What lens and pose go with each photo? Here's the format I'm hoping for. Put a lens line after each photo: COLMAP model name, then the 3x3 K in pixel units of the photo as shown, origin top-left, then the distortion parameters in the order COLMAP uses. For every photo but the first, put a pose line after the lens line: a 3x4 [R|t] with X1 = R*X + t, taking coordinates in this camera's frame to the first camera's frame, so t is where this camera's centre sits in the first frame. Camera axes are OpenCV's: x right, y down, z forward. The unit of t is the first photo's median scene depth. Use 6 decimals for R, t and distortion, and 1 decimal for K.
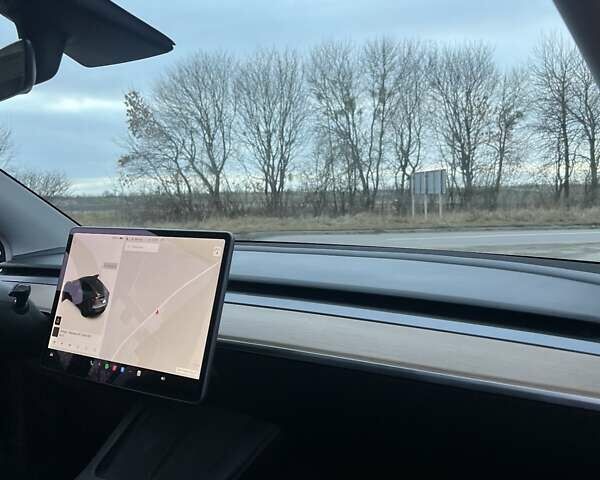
lens RADIAL K [[664.8, 0, 300.0], [0, 664.8, 240.0], [0, 0, 1]] dist [0.000298, -0.017529]
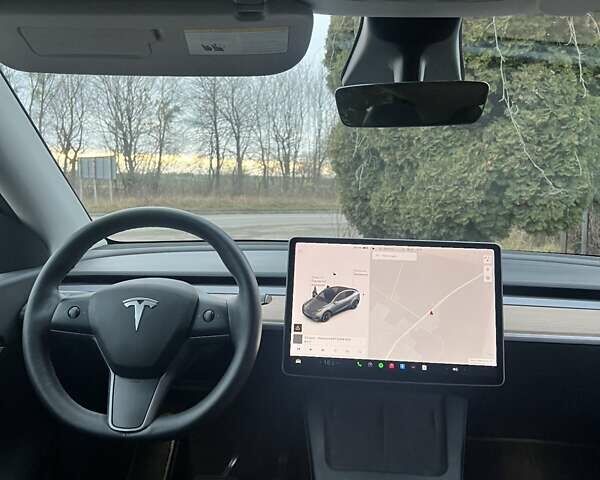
lens RADIAL K [[622.5, 0, 313.1], [0, 622.5, 223.2], [0, 0, 1]] dist [0.020194, -0.025279]
pose [[0.861486, 0.002873, 0.507773, -0.880794], [-0.002584, 0.999996, -0.001274, -0.042625], [-0.507775, -0.000214, 0.861490, 0.160957]]
